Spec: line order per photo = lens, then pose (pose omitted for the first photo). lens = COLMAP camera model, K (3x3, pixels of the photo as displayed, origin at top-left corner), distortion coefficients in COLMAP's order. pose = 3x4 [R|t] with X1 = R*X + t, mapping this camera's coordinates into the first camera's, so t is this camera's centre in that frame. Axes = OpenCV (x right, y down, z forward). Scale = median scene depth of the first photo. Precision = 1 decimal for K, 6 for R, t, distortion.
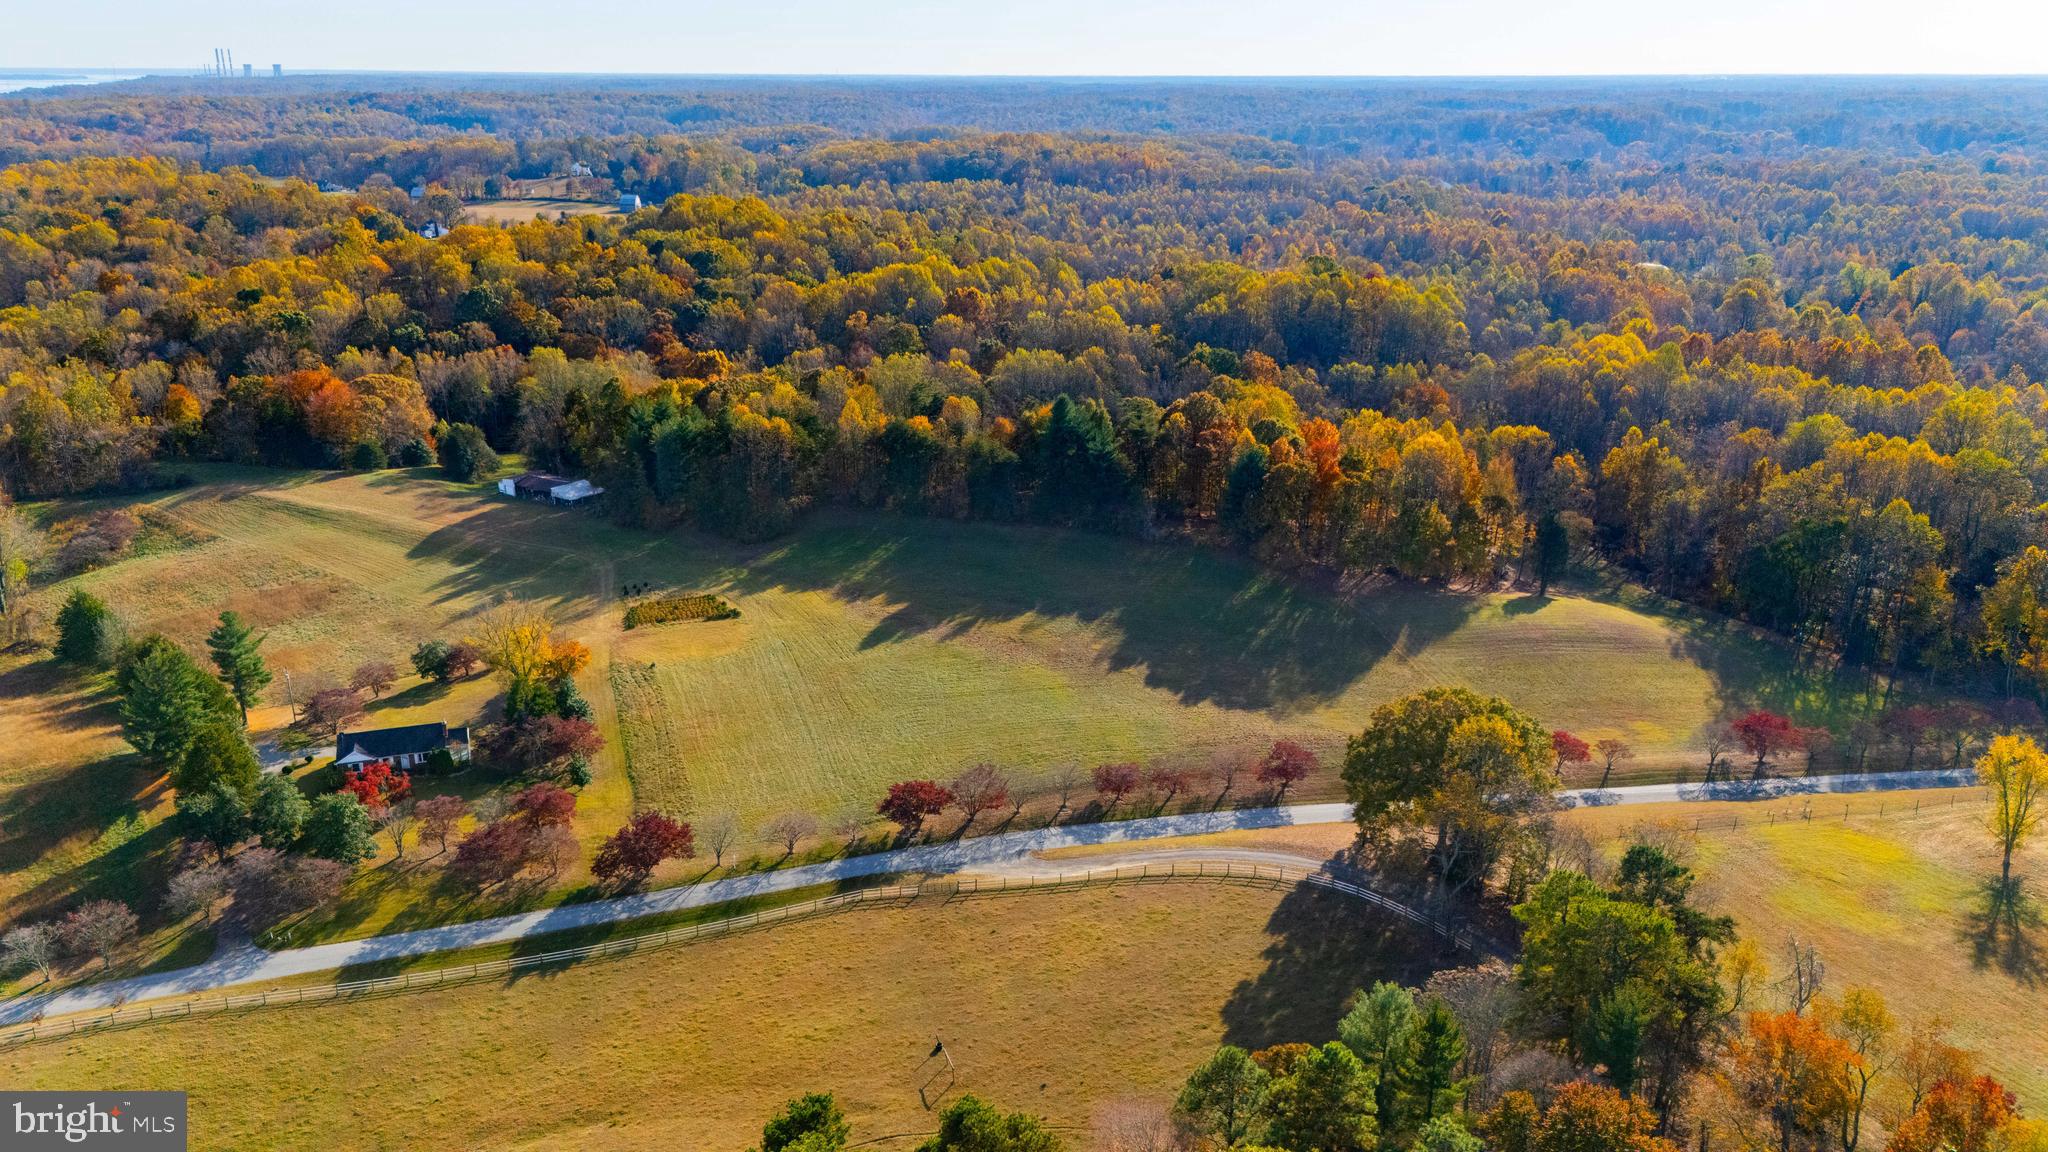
lens RADIAL K [[1504.6, 0, 1032.2], [0, 1504.6, 578.3], [0, 0, 1]] dist [0.080416, -0.083112]
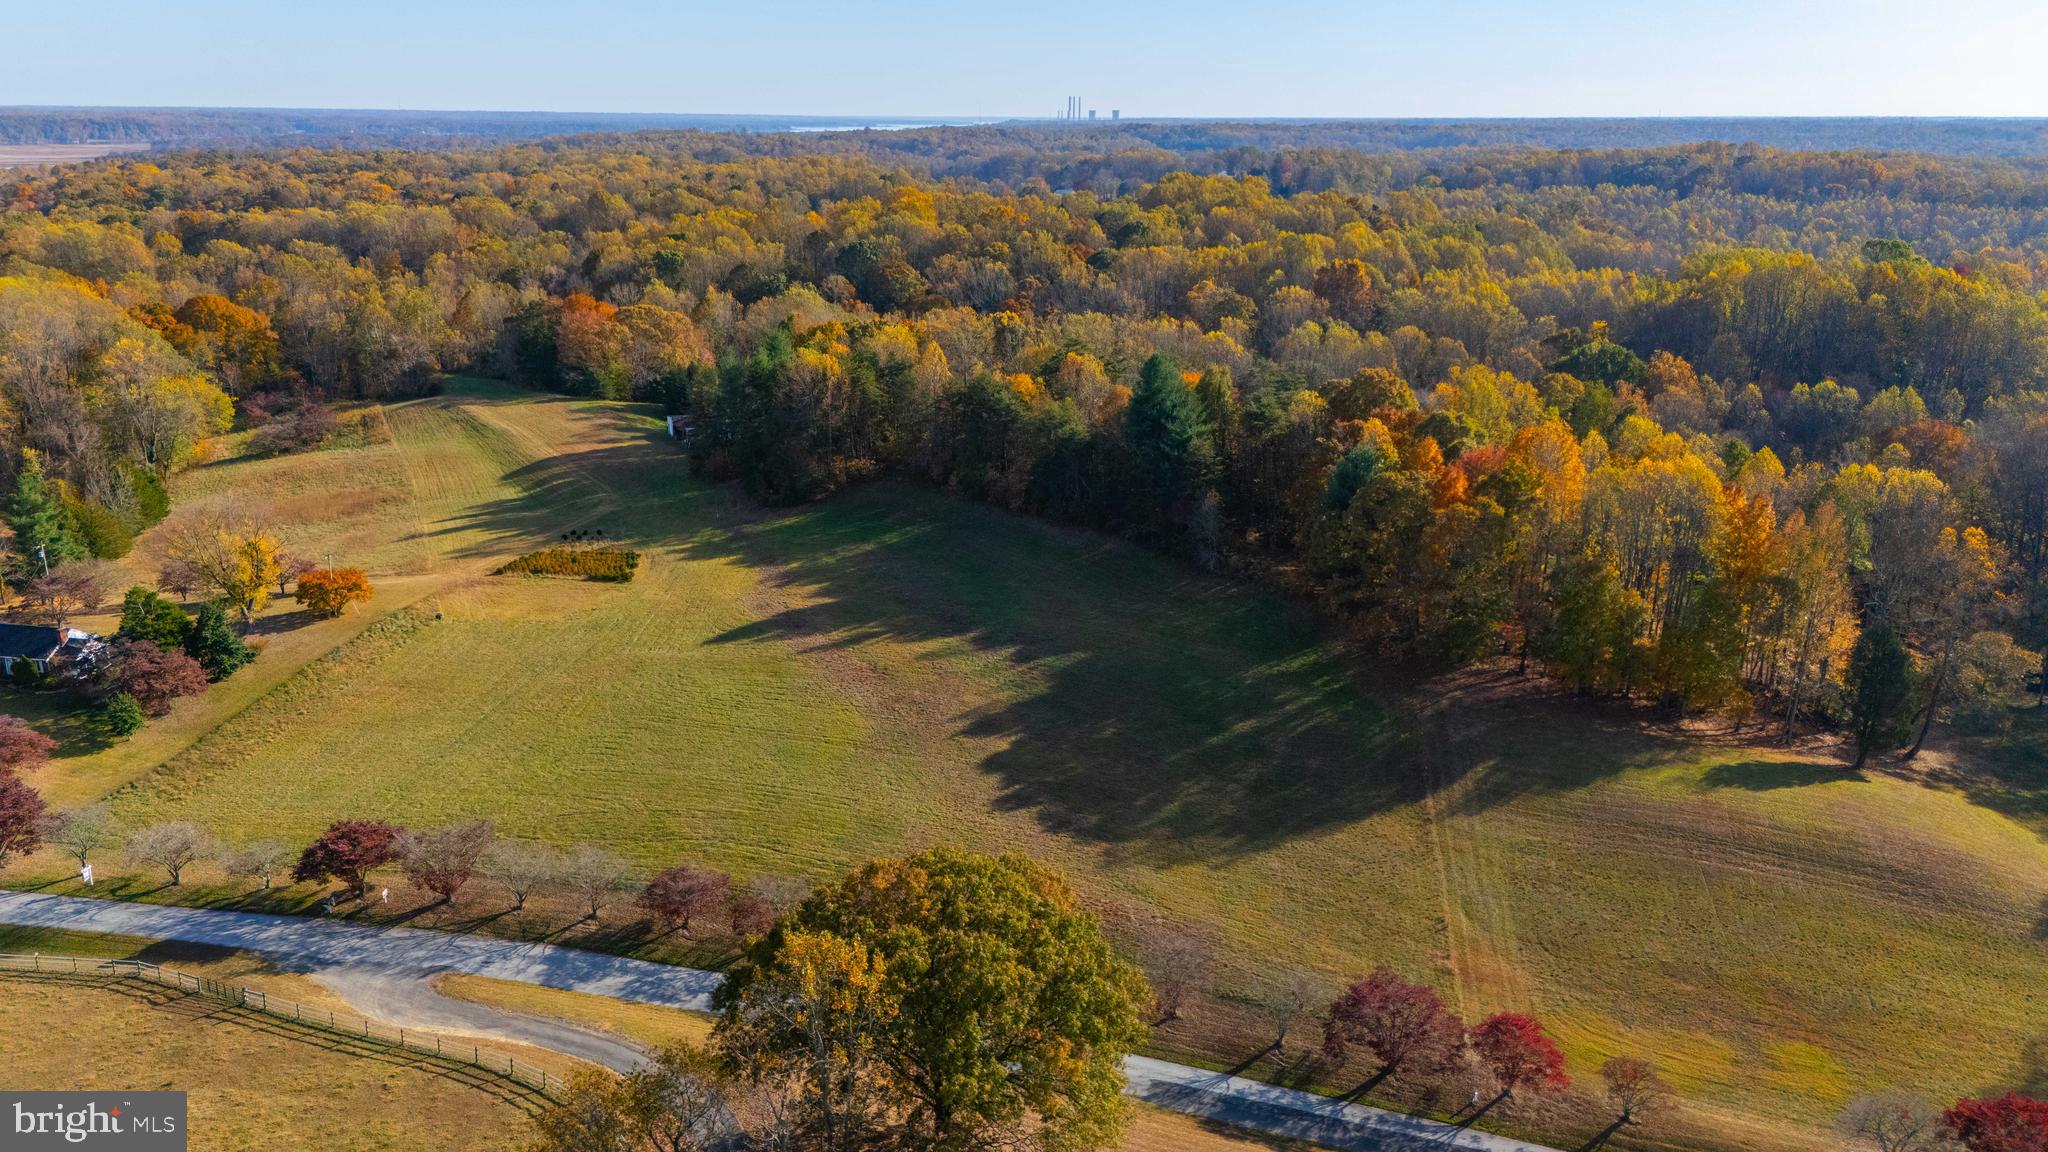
lens RADIAL K [[1504.6, 0, 1032.2], [0, 1504.6, 578.3], [0, 0, 1]] dist [0.080416, -0.083112]
pose [[0.873410, 0.143399, -0.465394, 0.442579], [-0.156910, 0.987564, 0.009817, -0.021666], [0.461014, 0.064451, 0.885049, 0.503749]]
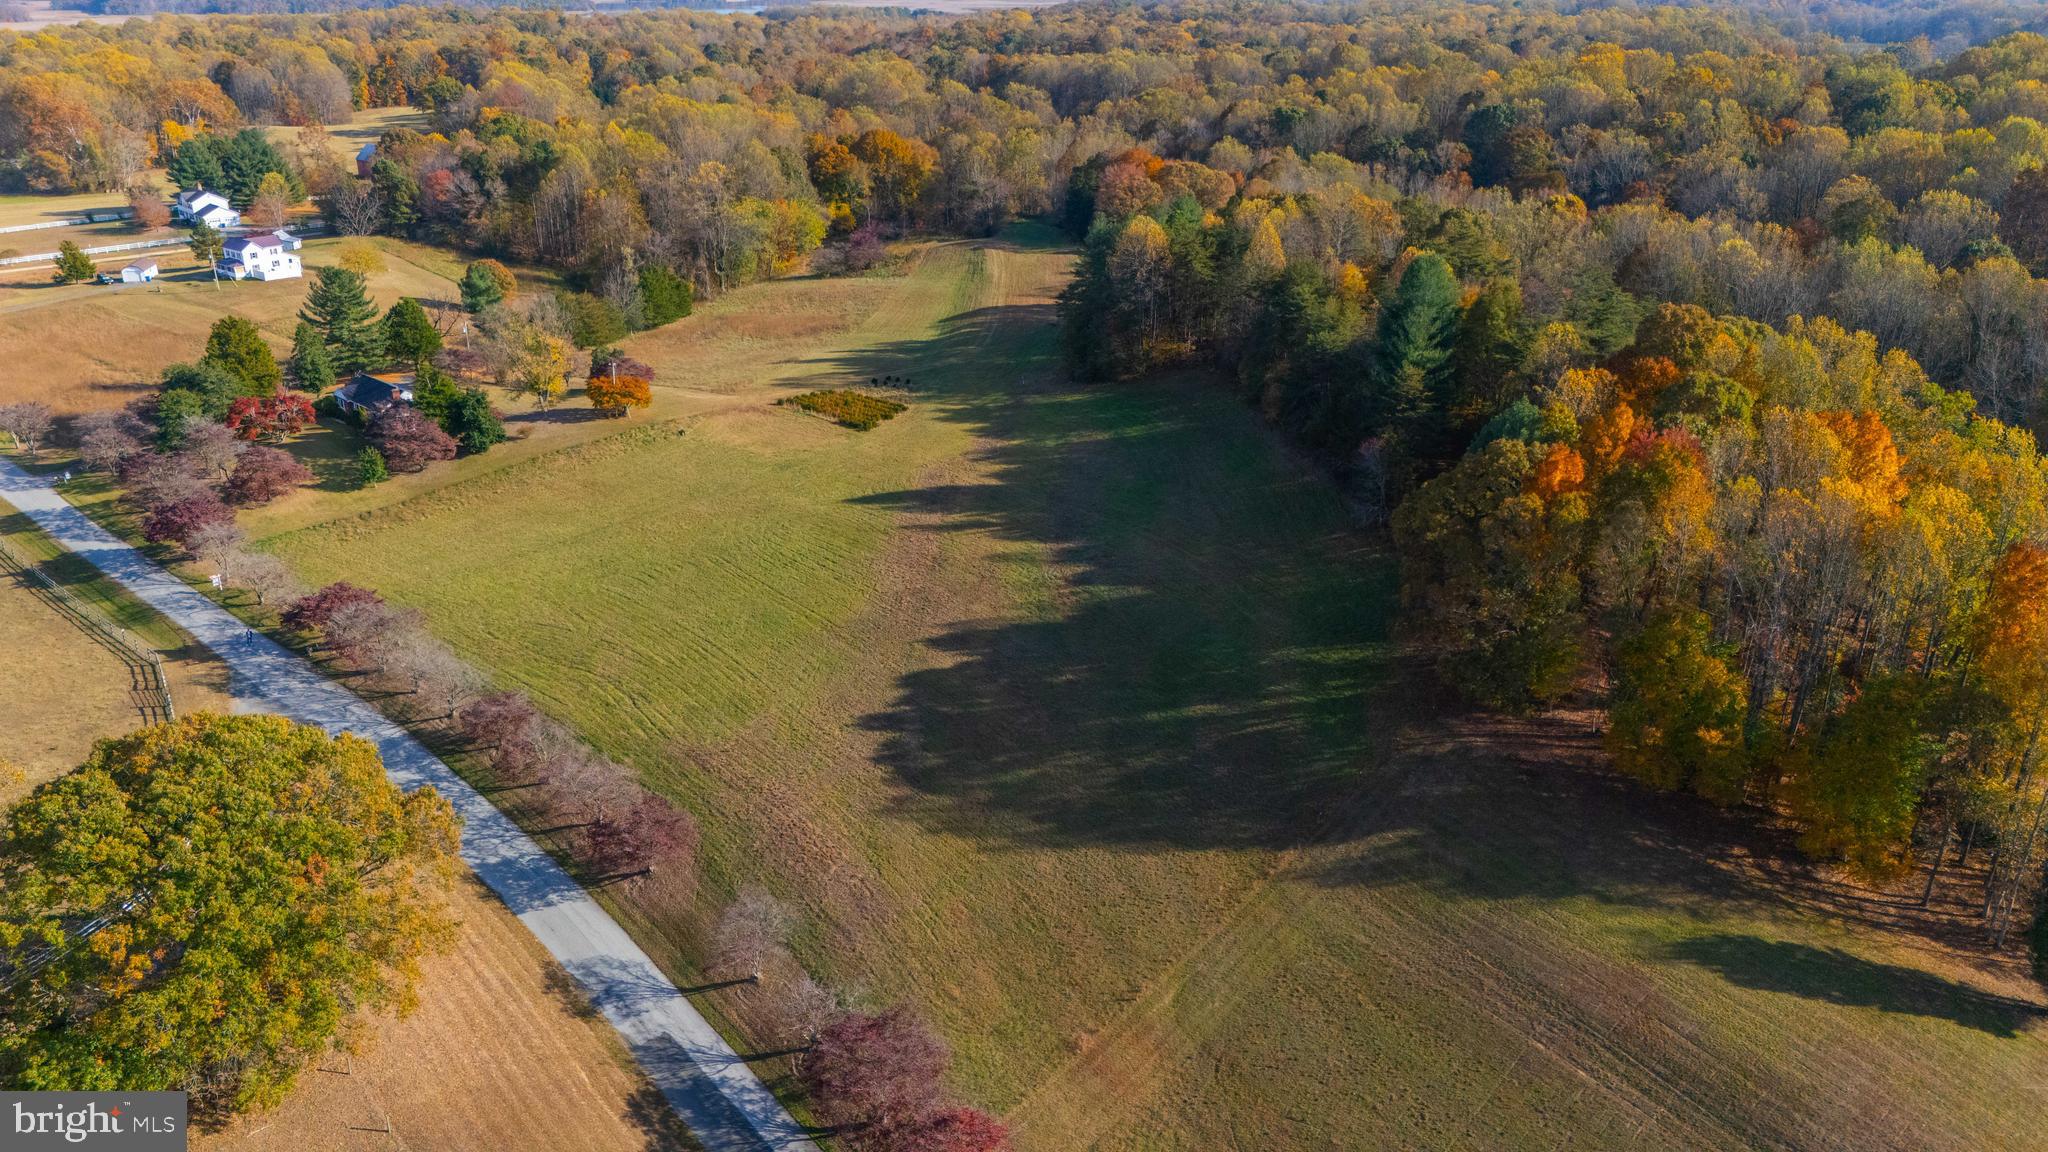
lens RADIAL K [[1504.6, 0, 1032.2], [0, 1504.6, 578.3], [0, 0, 1]] dist [0.080416, -0.083112]
pose [[0.463883, 0.336263, -0.819597, 0.668474], [-0.290061, 0.931817, 0.218133, -0.129701], [0.837065, 0.136545, 0.529790, 0.826933]]
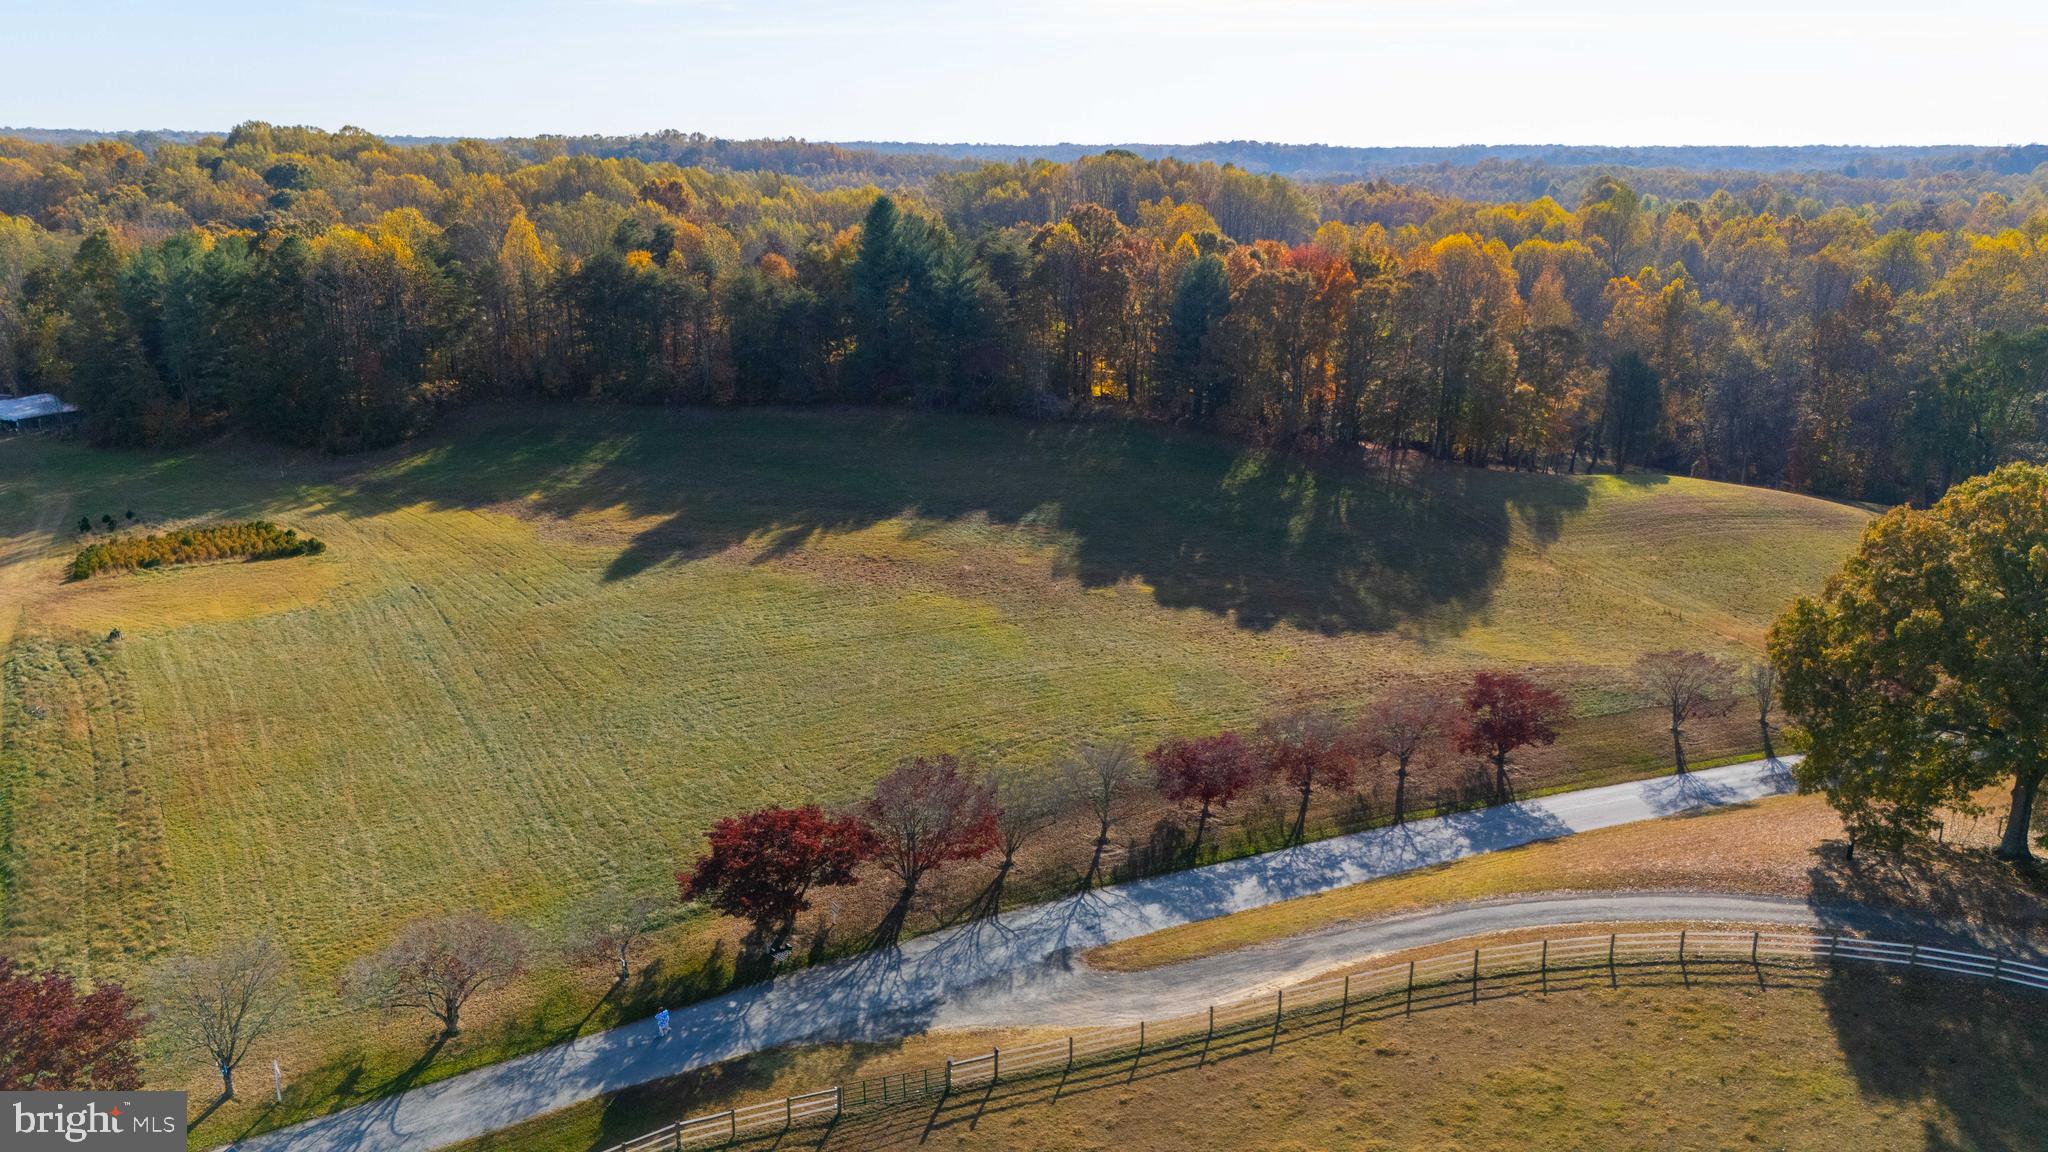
lens RADIAL K [[1504.6, 0, 1032.2], [0, 1504.6, 578.3], [0, 0, 1]] dist [0.080416, -0.083112]
pose [[0.975005, -0.055793, 0.215065, -0.088542], [0.065307, 0.997165, -0.037384, 0.088169], [-0.212370, 0.050495, 0.975884, 0.557332]]
